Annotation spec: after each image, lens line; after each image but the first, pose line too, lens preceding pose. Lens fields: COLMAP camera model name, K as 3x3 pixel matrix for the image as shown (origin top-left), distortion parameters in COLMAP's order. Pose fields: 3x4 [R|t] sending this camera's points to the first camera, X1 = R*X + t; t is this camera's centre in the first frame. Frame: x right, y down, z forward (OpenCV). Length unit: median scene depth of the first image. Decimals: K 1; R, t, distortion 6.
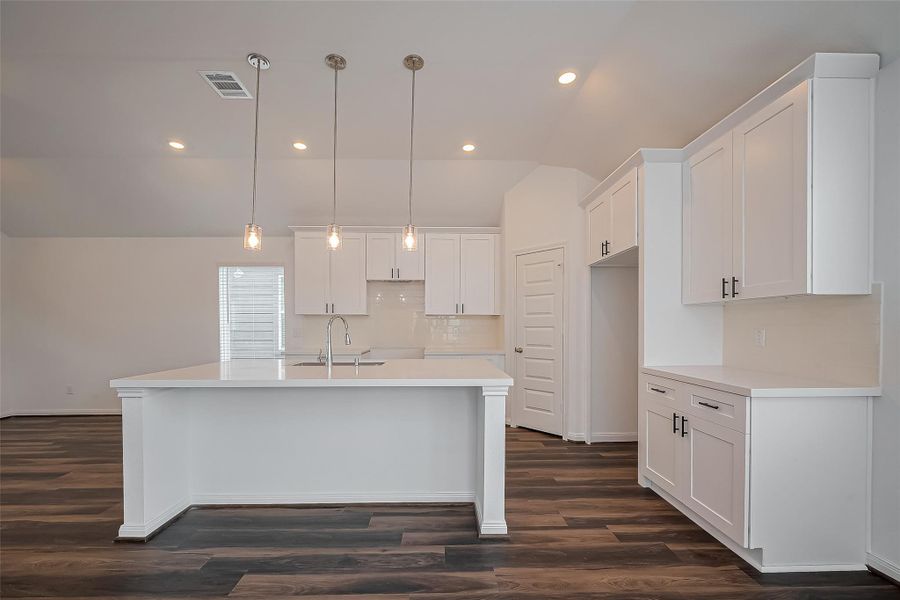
lens RADIAL K [[359.8, 0, 447.6], [0, 359.8, 328.9], [0, 0, 1]] dist [-0.005198, -0.000256]
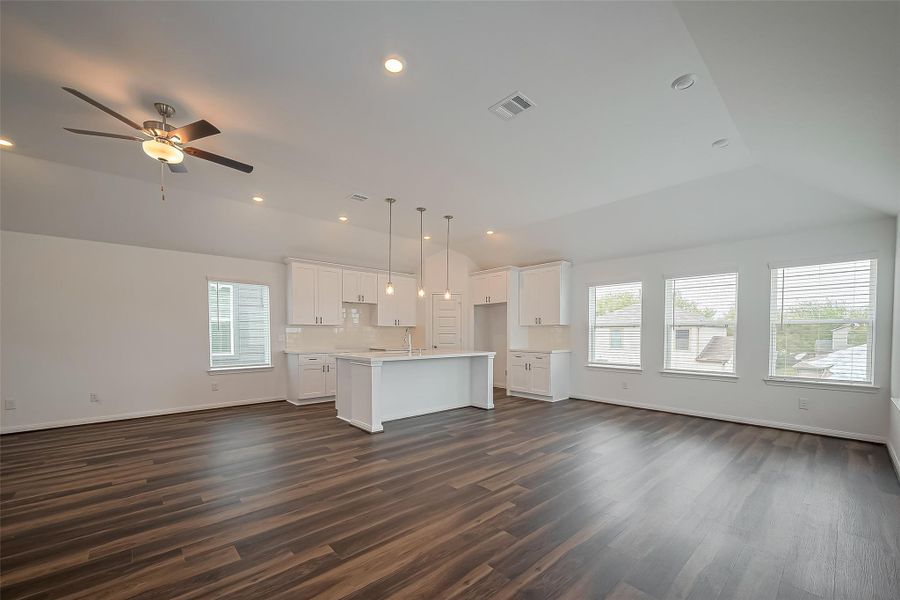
lens RADIAL K [[365.6, 0, 451.6], [0, 365.6, 341.0], [0, 0, 1]] dist [-0.003176, -0.000318]
pose [[0.756966, -0.010790, 0.653365, -1.409828], [0.003376, 0.999915, 0.012601, 0.011152], [-0.653445, -0.007333, 0.756938, -0.679532]]
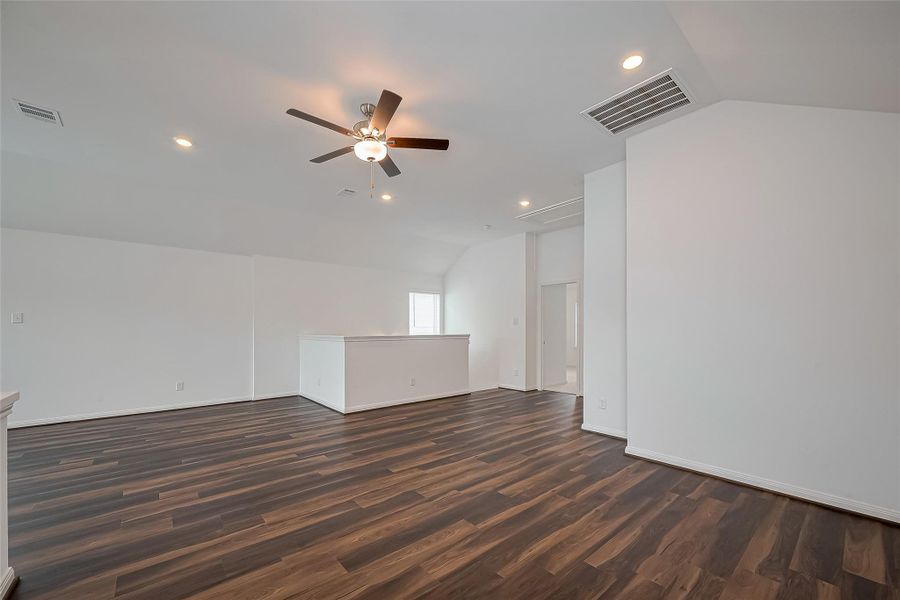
lens RADIAL K [[359.8, 0, 447.6], [0, 359.8, 328.9], [0, 0, 1]] dist [-0.005198, -0.000256]
pose [[-0.776941, 0.009664, -0.629500, -0.849611], [-0.000041, 0.999881, 0.015401, -0.015586], [0.629574, 0.011991, -0.776848, 1.639651]]
